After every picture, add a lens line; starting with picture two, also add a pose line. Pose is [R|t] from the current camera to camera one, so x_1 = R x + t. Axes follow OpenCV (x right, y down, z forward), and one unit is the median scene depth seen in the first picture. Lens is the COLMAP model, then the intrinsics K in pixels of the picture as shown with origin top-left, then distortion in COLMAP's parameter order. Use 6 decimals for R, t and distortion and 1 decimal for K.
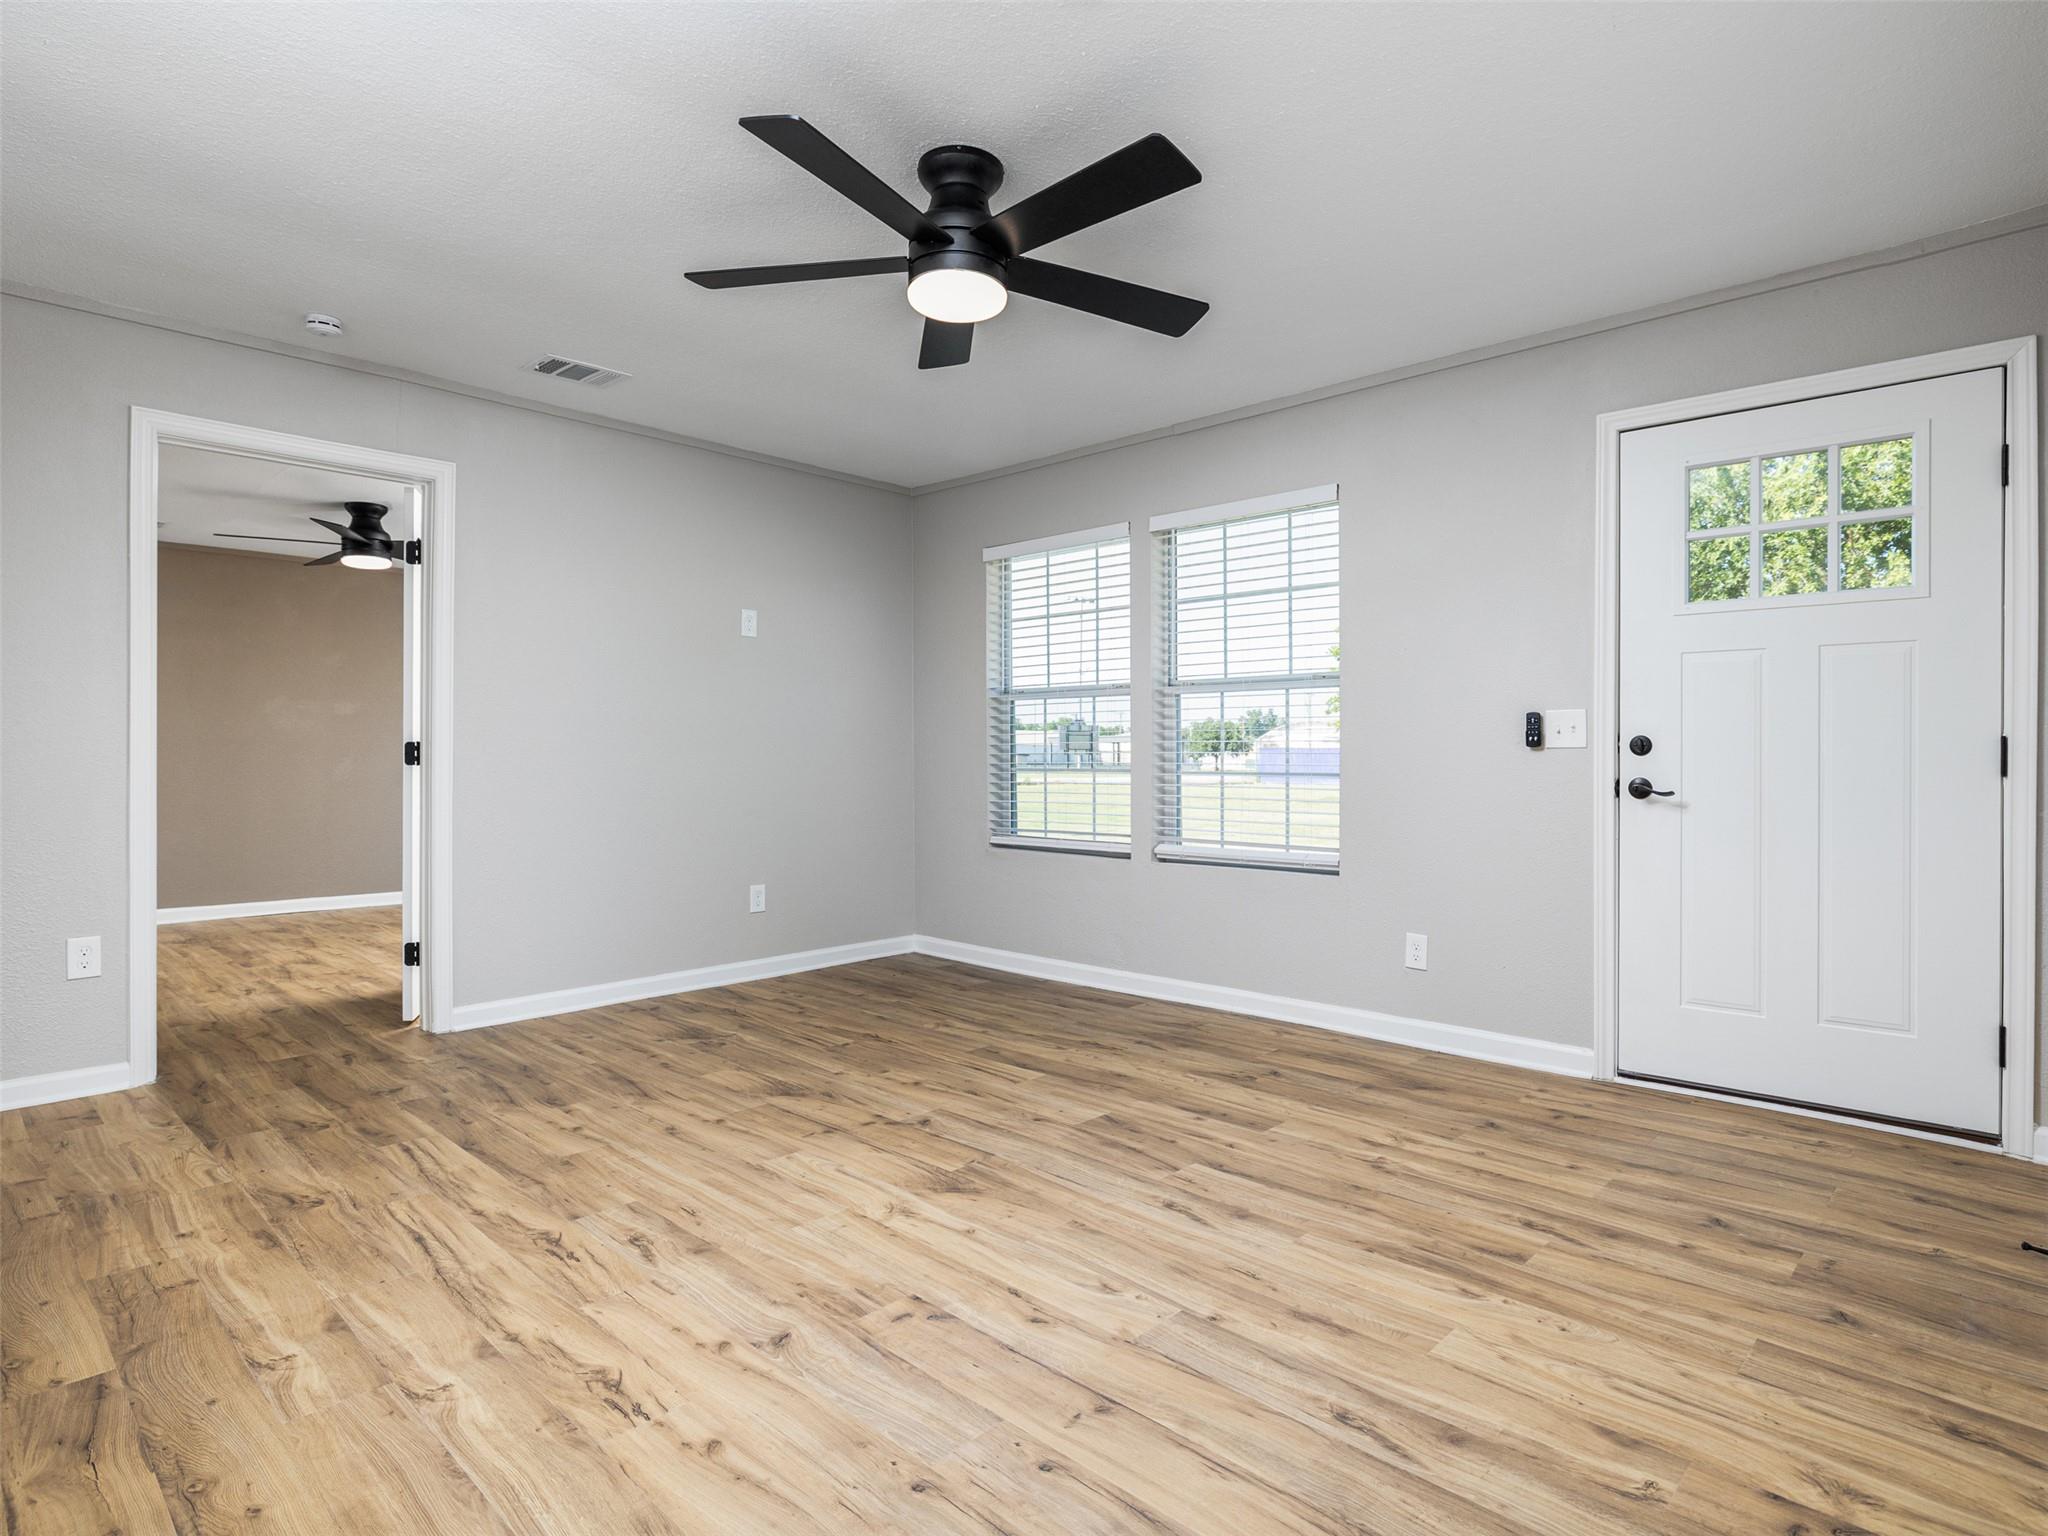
lens RADIAL K [[1091.7, 0, 1031.9], [0, 1091.7, 763.2], [0, 0, 1]] dist [-0.004663, 0.001534]
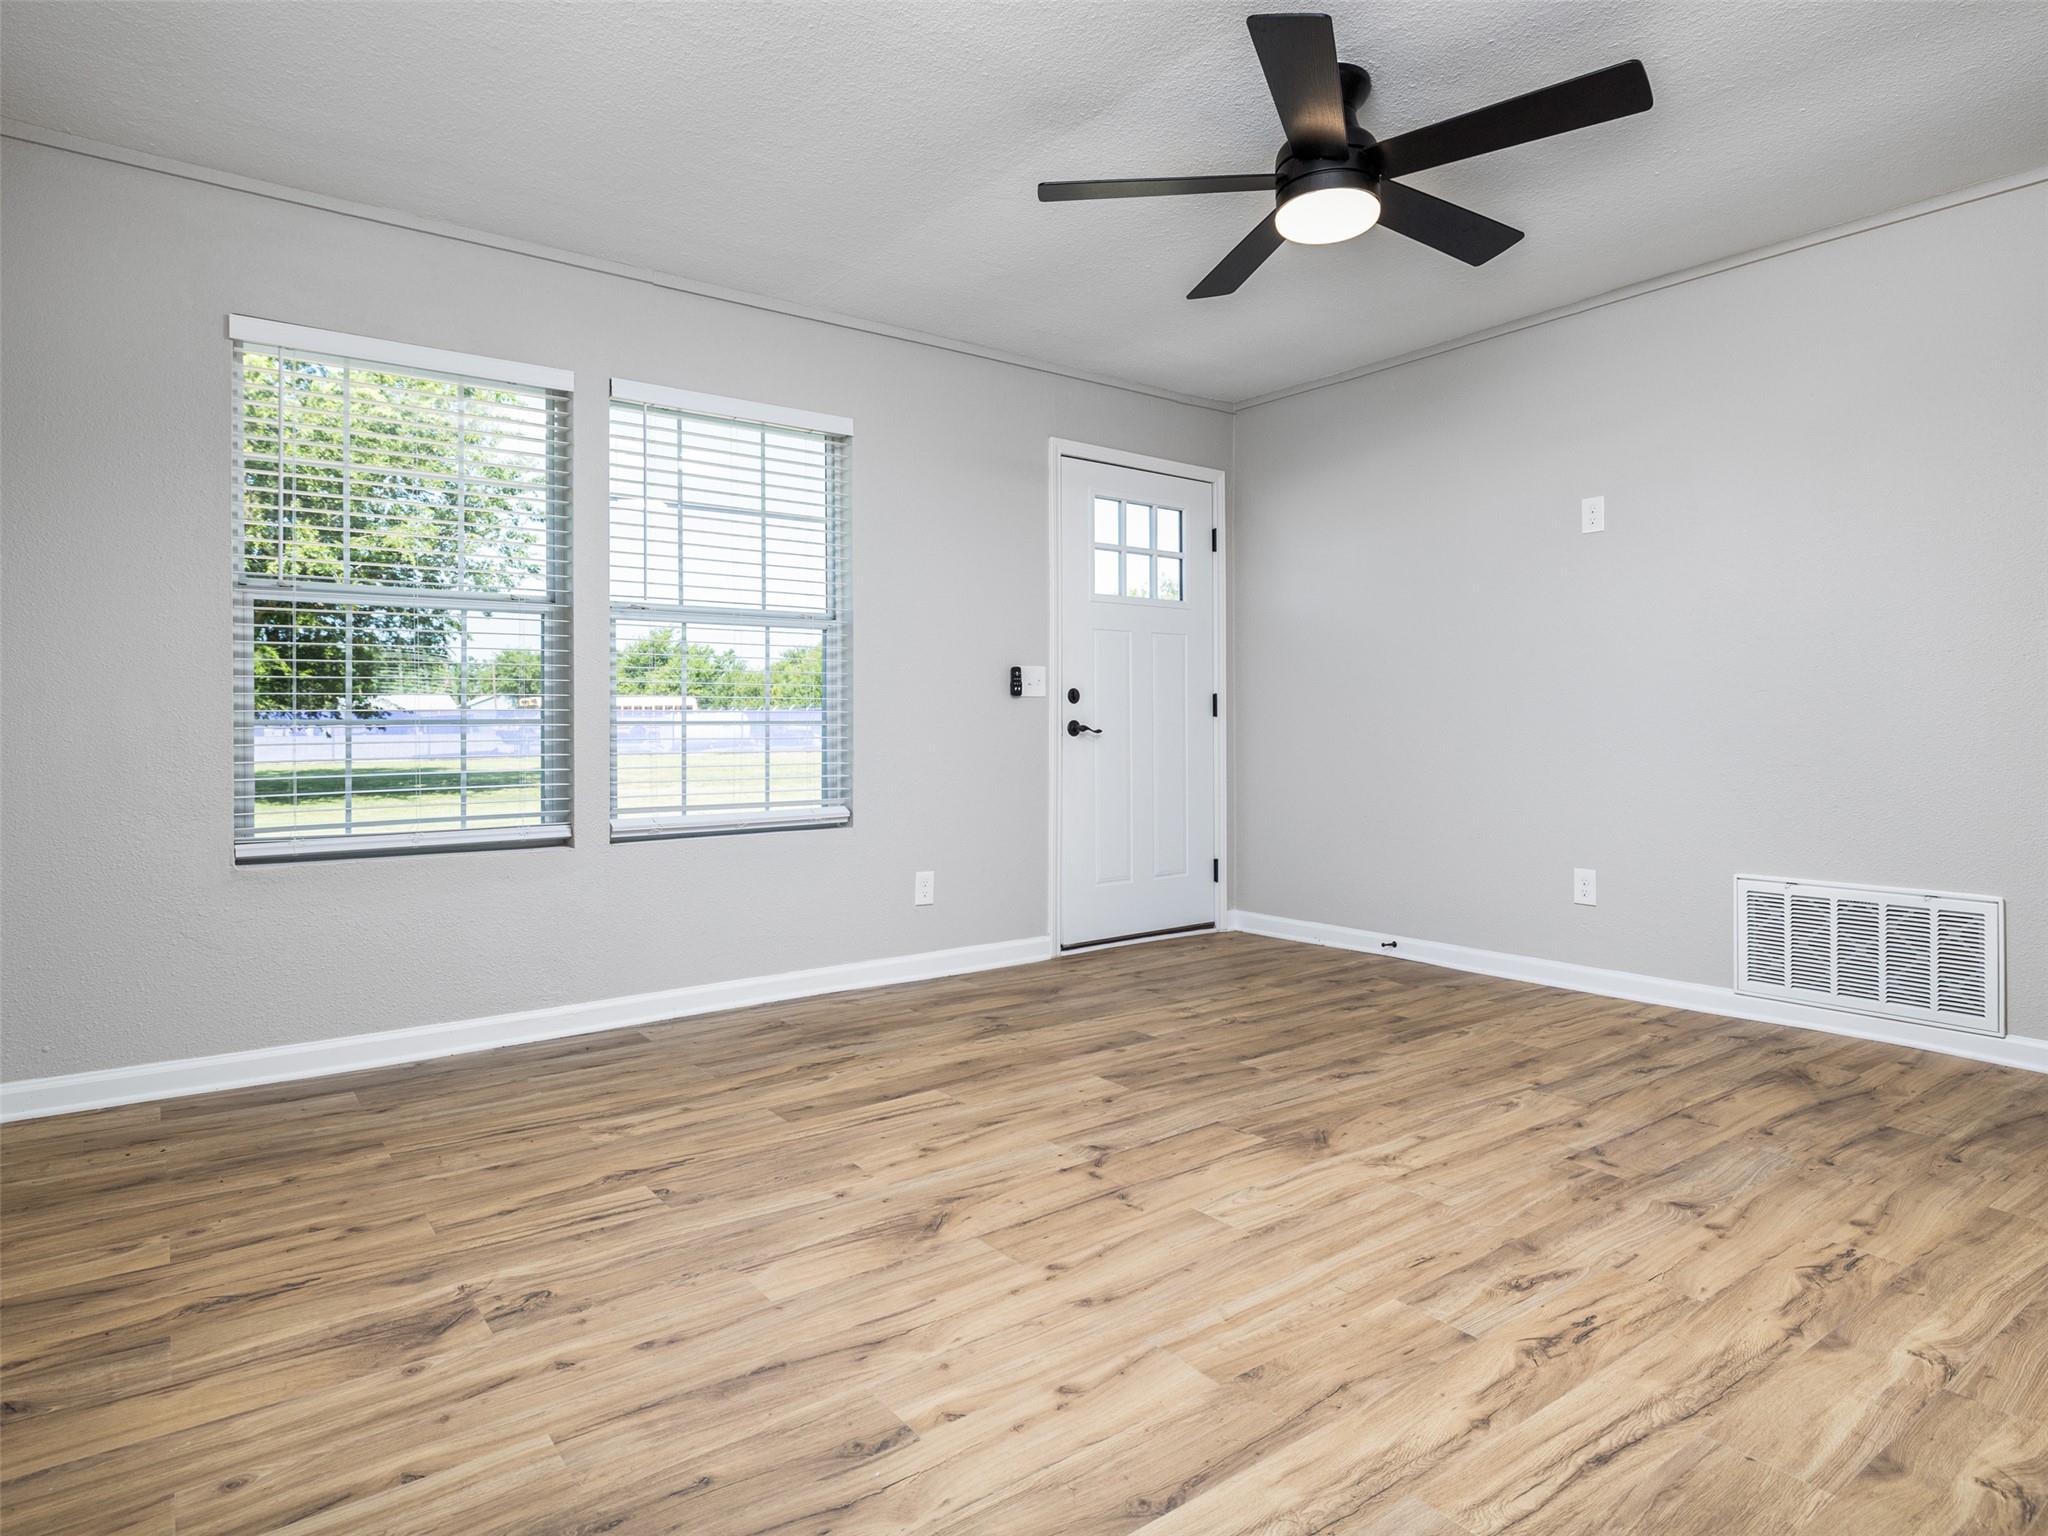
lens RADIAL K [[1165.3, 0, 1022.8], [0, 1165.3, 729.5], [0, 0, 1]] dist [-0.005389, 0.001019]
pose [[0.176596, -0.005184, 0.984270, -1.027117], [0.012086, 0.999922, 0.003098, 0.023762], [-0.984209, 0.011349, 0.176645, 0.985521]]
